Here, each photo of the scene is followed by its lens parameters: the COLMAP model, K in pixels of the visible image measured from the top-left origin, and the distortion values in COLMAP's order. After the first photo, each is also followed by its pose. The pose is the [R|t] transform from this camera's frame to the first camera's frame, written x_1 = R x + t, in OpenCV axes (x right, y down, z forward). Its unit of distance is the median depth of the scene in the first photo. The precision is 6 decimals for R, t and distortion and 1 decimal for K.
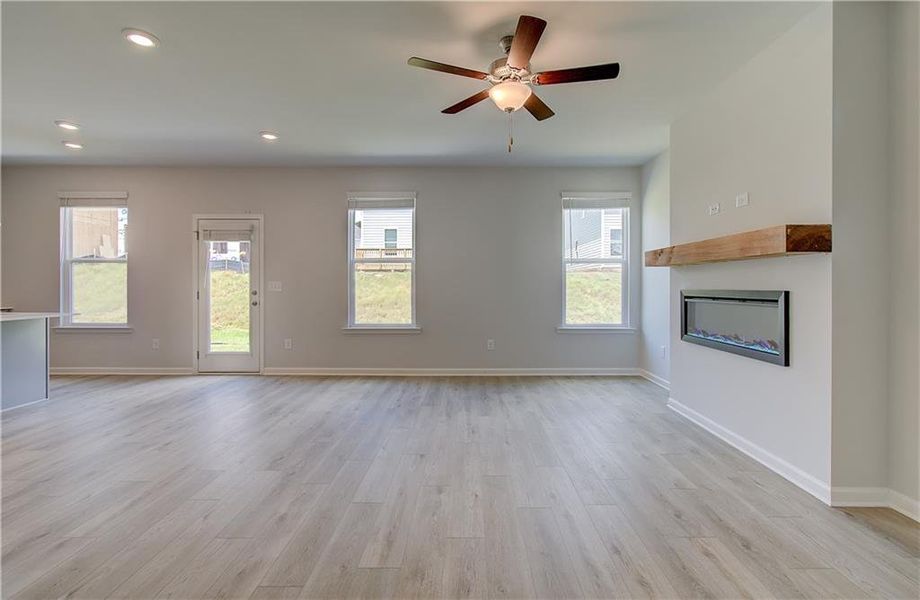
lens RADIAL K [[426.1, 0, 478.5], [0, 426.1, 287.6], [0, 0, 1]] dist [-0.004652, -0.002583]
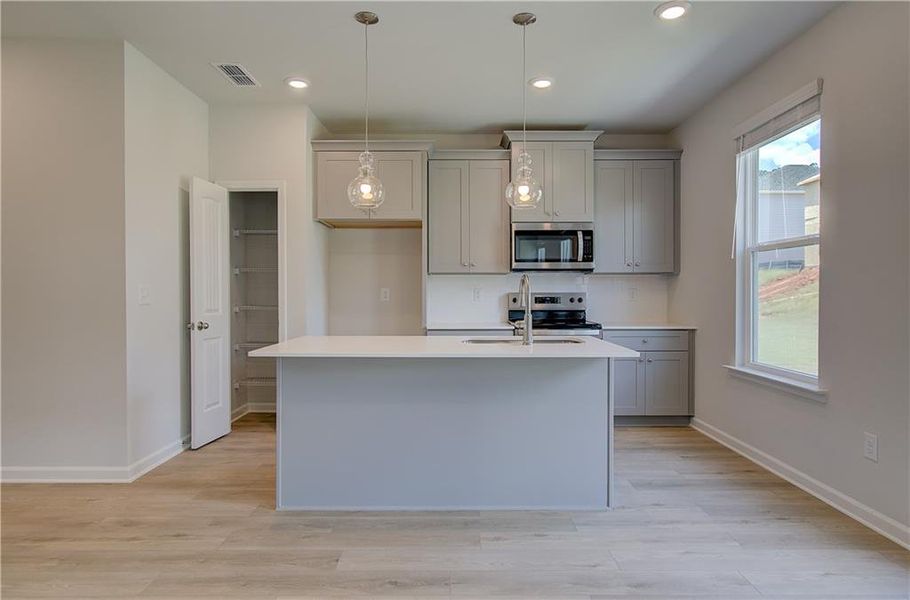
lens RADIAL K [[520.8, 0, 458.6], [0, 520.8, 295.9], [0, 0, 1]] dist [-0.000589, 0.002778]
pose [[0.000267, 0.003606, -0.999993, -0.310779], [-0.004967, 0.999981, 0.003605, -0.003276], [0.999988, 0.004966, 0.000285, 0.654487]]
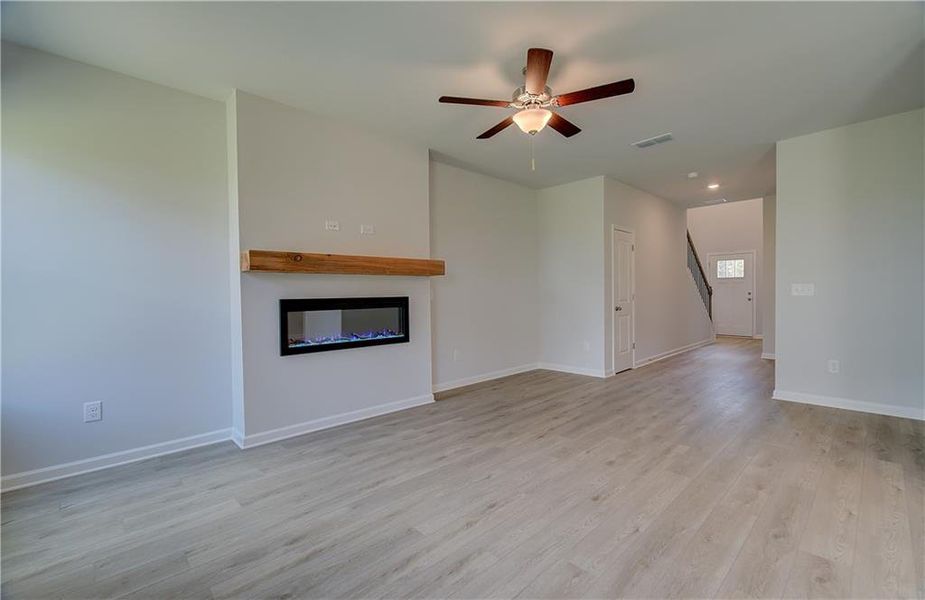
lens RADIAL K [[403.9, 0, 465.5], [0, 403.9, 295.4], [0, 0, 1]] dist [0.001093, 0.000625]
pose [[-0.676564, 0.008105, 0.736339, -0.295103], [0.018236, 0.999817, 0.005751, -0.000509], [-0.736158, 0.017318, -0.676588, 0.932550]]
